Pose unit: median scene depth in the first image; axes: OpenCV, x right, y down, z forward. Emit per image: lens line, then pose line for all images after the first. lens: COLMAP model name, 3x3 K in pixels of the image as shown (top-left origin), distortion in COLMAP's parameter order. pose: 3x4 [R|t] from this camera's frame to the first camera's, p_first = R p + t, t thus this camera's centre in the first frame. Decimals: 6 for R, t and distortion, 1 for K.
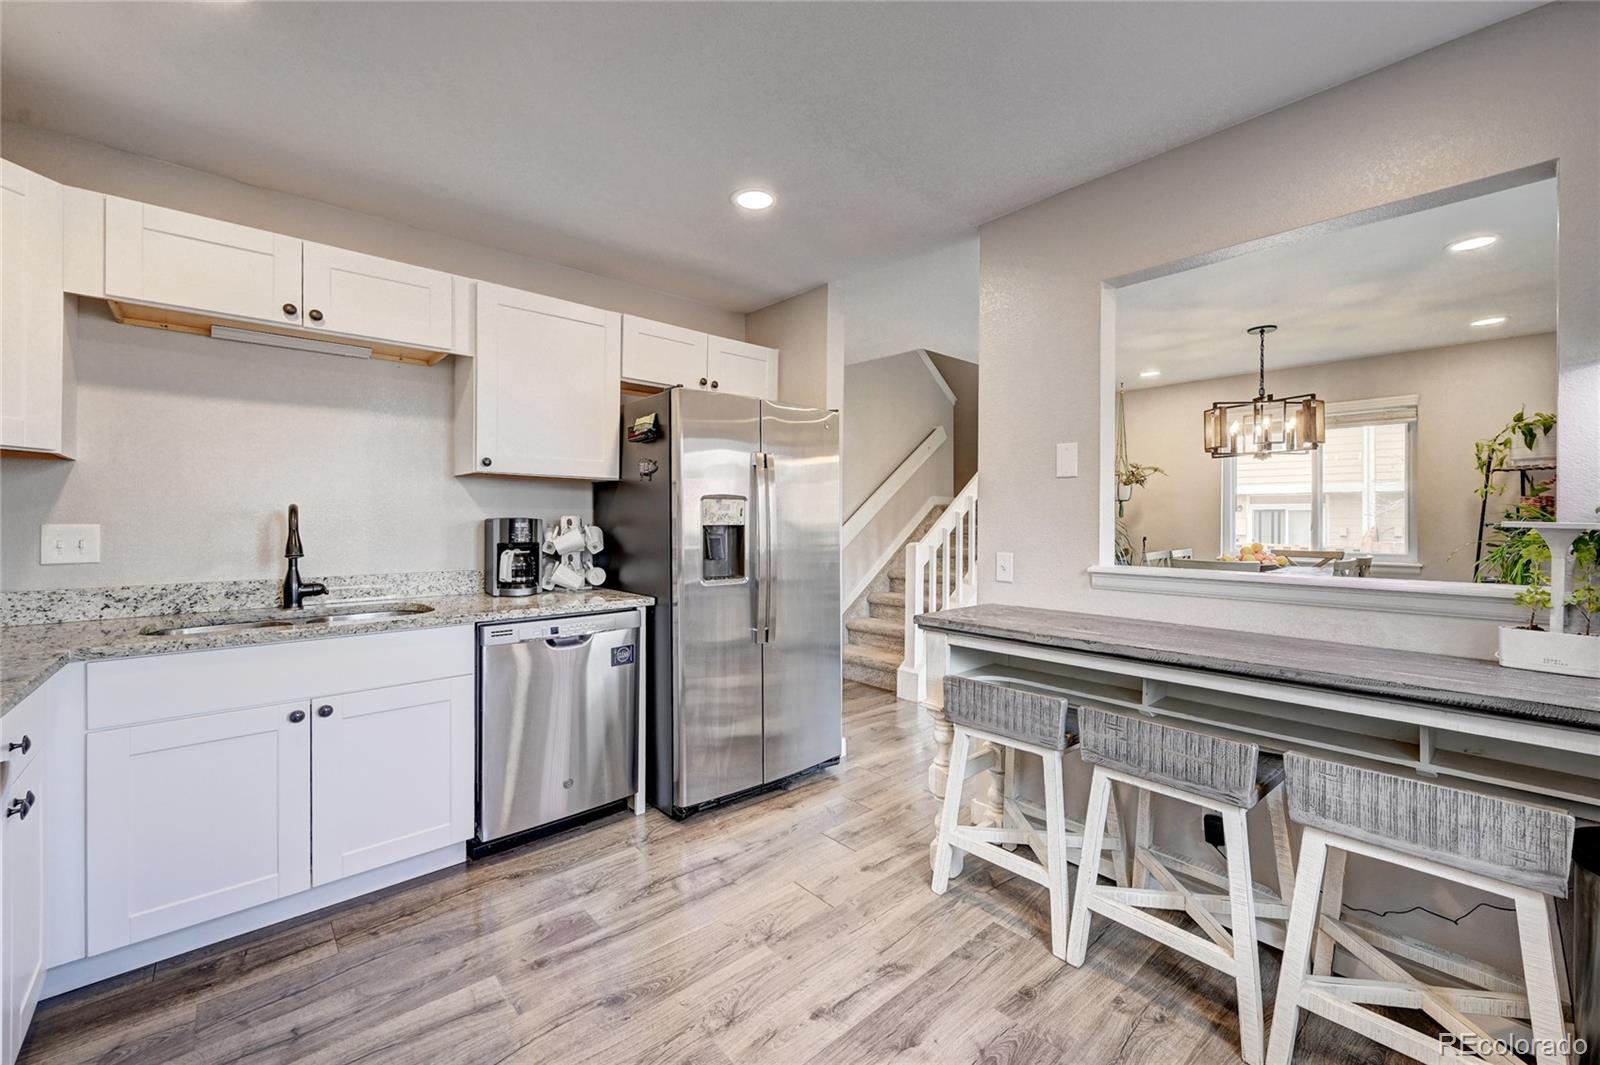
lens RADIAL K [[649.6, 0, 832.1], [0, 649.6, 512.2], [0, 0, 1]] dist [-0.000723, 0.000920]
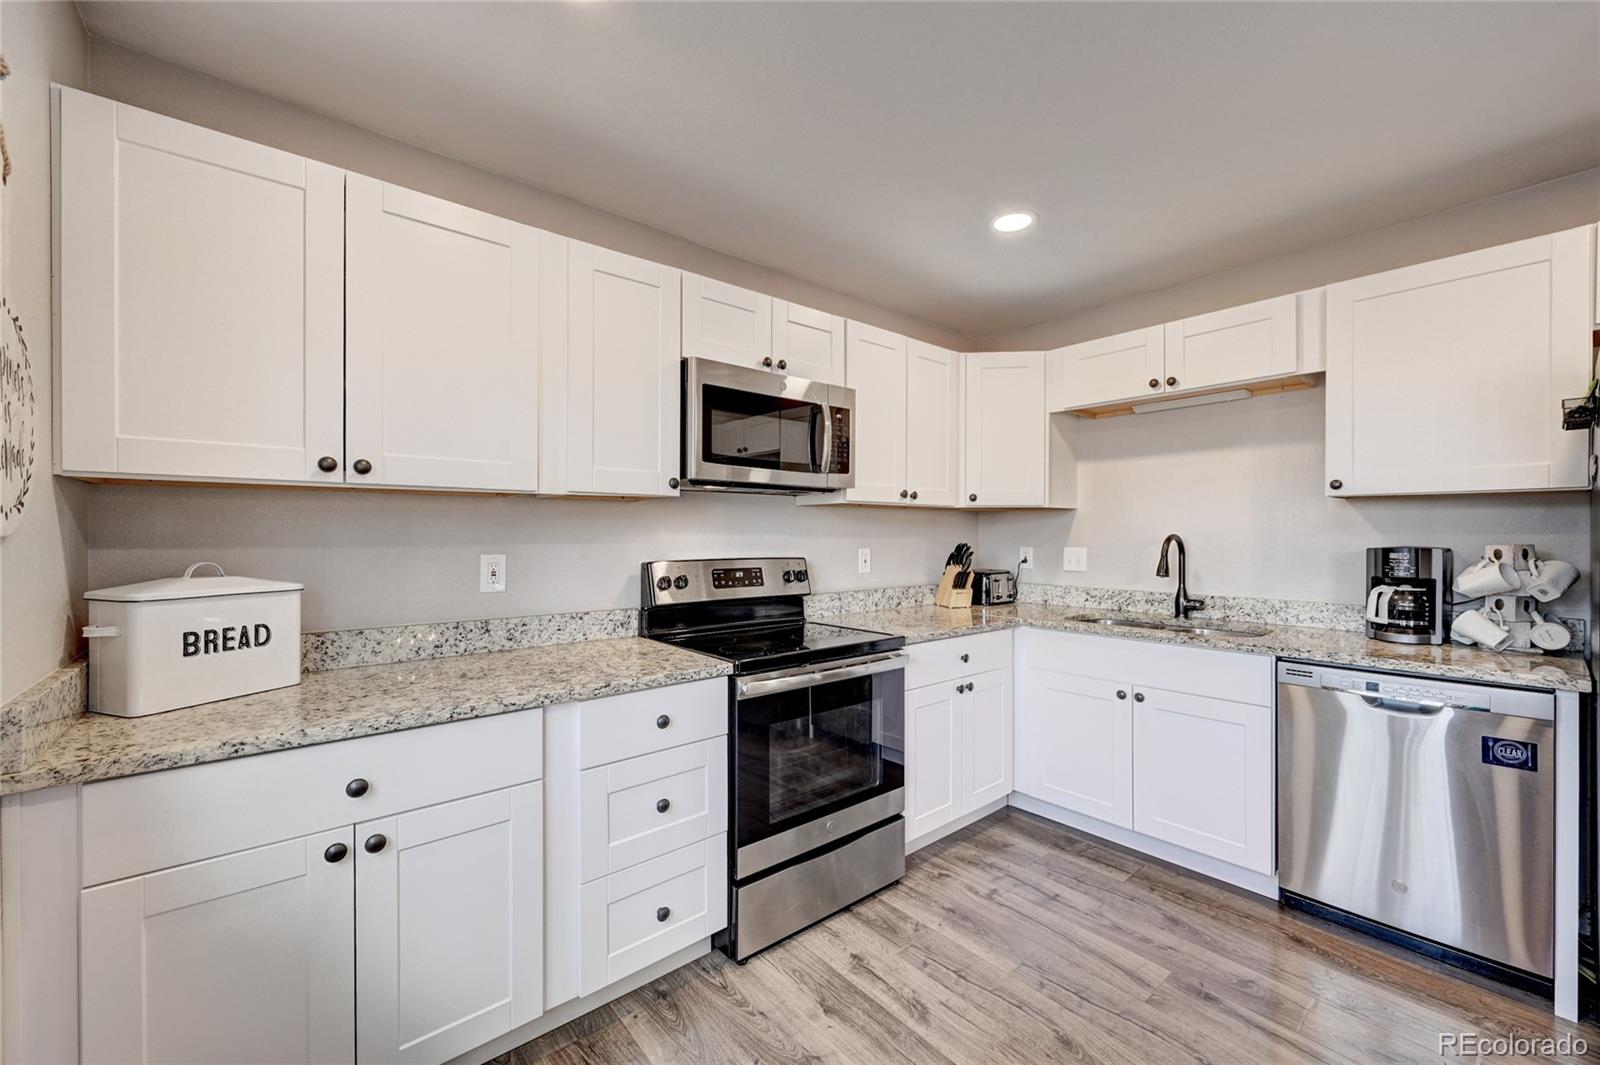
lens RADIAL K [[649.6, 0, 808.6], [0, 649.6, 539.6], [0, 0, 1]] dist [-0.000723, 0.000920]
pose [[-0.051531, 0.006615, -0.998649, 0.458496], [0.011557, 0.999915, 0.006027, -0.017870], [0.998605, -0.011231, -0.051603, 0.364144]]
